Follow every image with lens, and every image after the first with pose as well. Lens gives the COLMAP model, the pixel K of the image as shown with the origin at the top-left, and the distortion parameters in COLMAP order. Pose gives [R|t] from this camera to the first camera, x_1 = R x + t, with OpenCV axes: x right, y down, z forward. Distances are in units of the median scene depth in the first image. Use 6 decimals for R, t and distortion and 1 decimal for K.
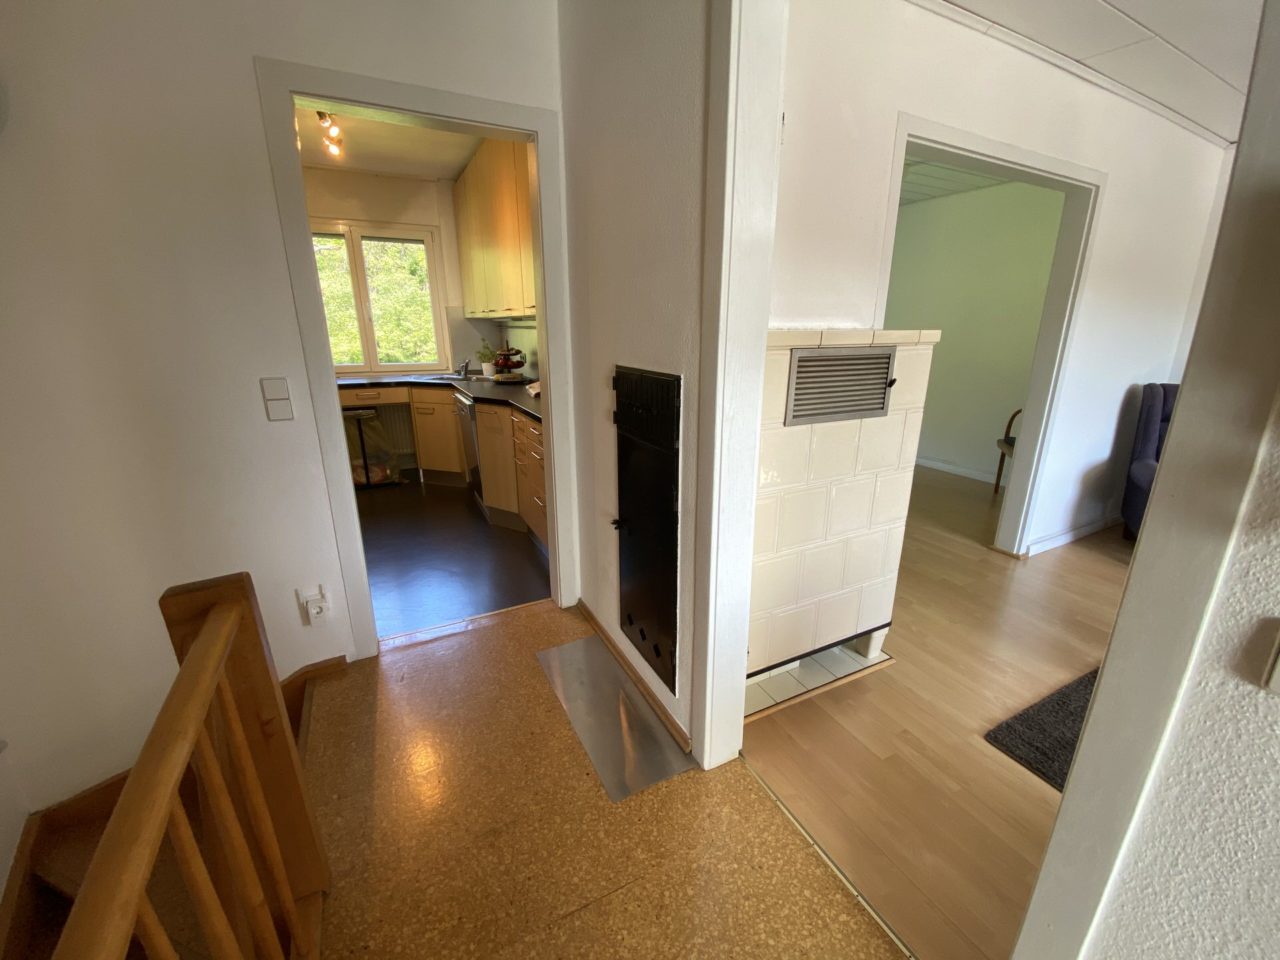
lens RADIAL K [[518.3, 0, 646.9], [0, 518.3, 479.3], [0, 0, 1]] dist [0.047230, -0.036529]
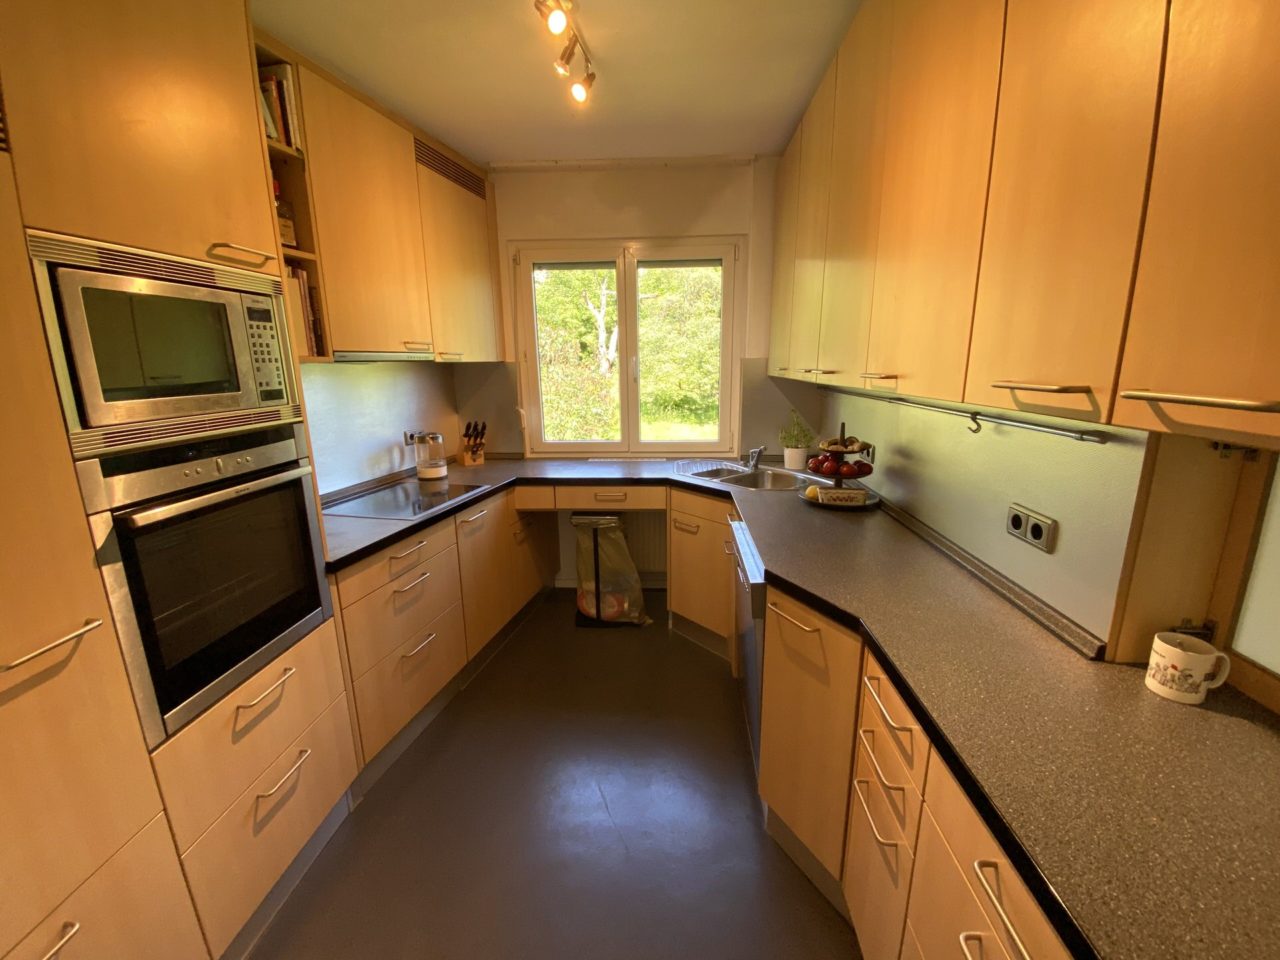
lens RADIAL K [[518.3, 0, 646.9], [0, 518.3, 479.3], [0, 0, 1]] dist [0.047230, -0.036529]
pose [[0.859052, 0.098632, -0.502297, -0.157991], [-0.130679, 0.991004, -0.028896, -0.158675], [0.494928, 0.090463, 0.864212, 0.432901]]
